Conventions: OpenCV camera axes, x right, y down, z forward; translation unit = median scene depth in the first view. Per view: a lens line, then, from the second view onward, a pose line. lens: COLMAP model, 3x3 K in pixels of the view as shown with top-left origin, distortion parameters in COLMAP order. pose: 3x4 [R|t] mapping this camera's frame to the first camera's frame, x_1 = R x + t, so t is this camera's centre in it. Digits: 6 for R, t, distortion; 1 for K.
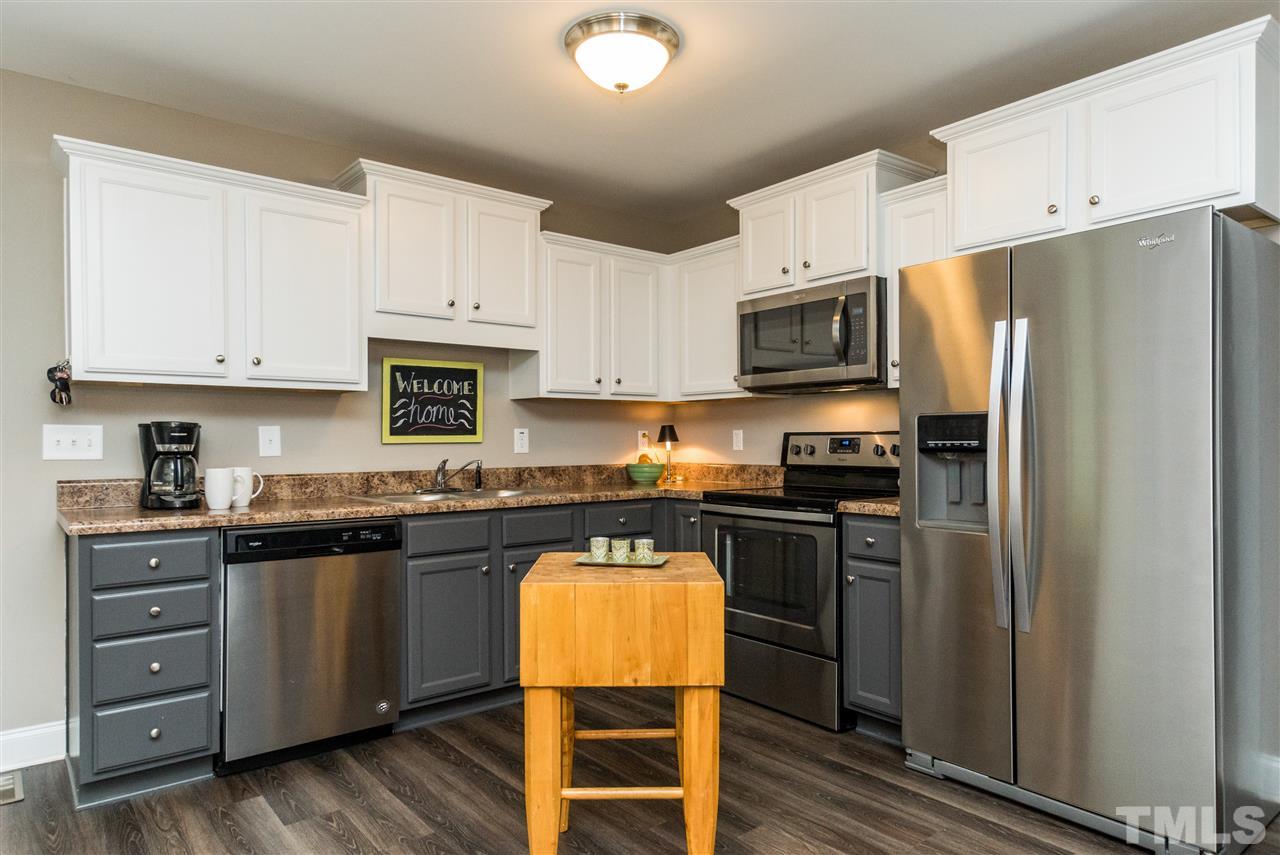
lens RADIAL K [[810.1, 0, 639.3], [0, 810.1, 433.1], [0, 0, 1]] dist [0.056421, 0.000715]
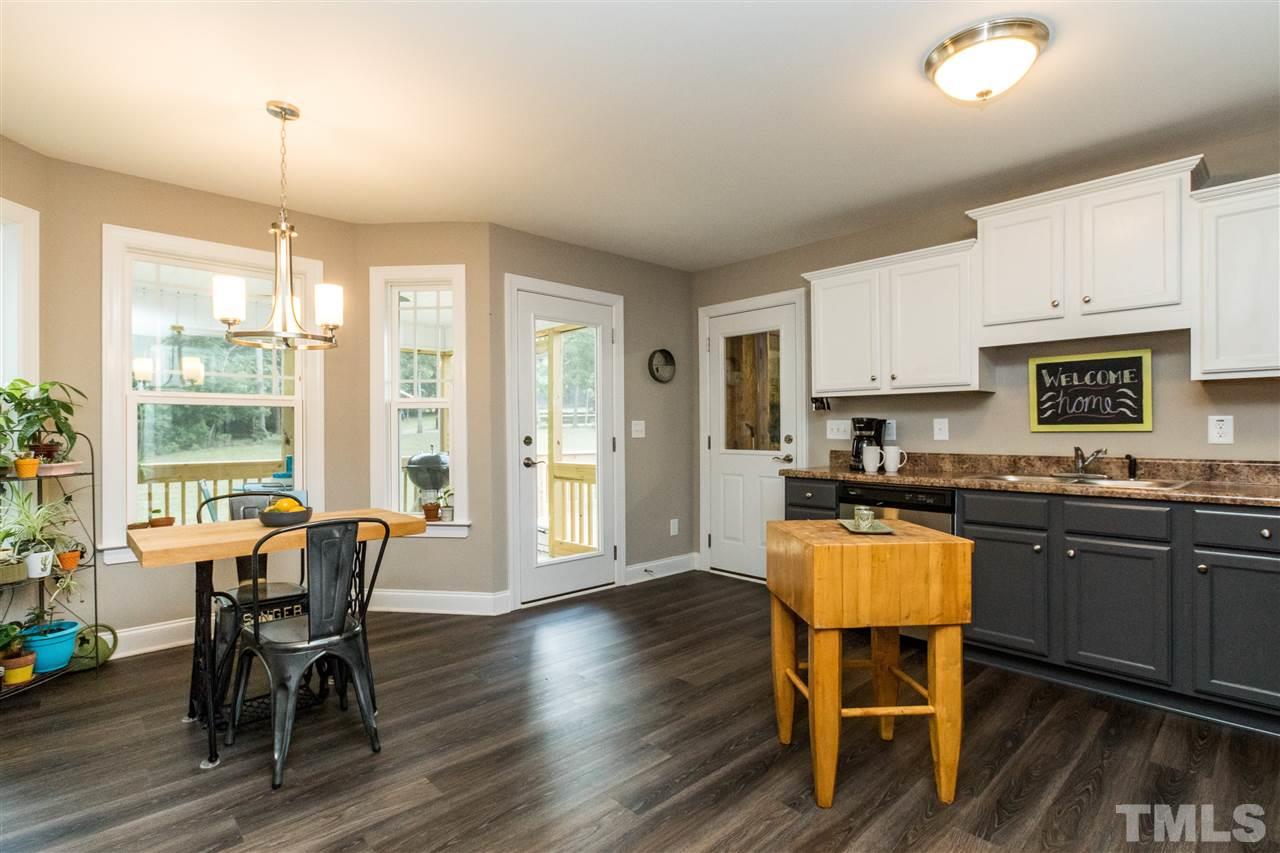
lens RADIAL K [[612.1, 0, 637.8], [0, 612.1, 429.7], [0, 0, 1]] dist [0.011693, 0.000868]
pose [[0.084833, 0.004647, -0.996384, 0.513563], [0.012173, 0.999910, 0.005699, -0.001891], [0.996321, -0.012613, 0.084769, 0.347178]]
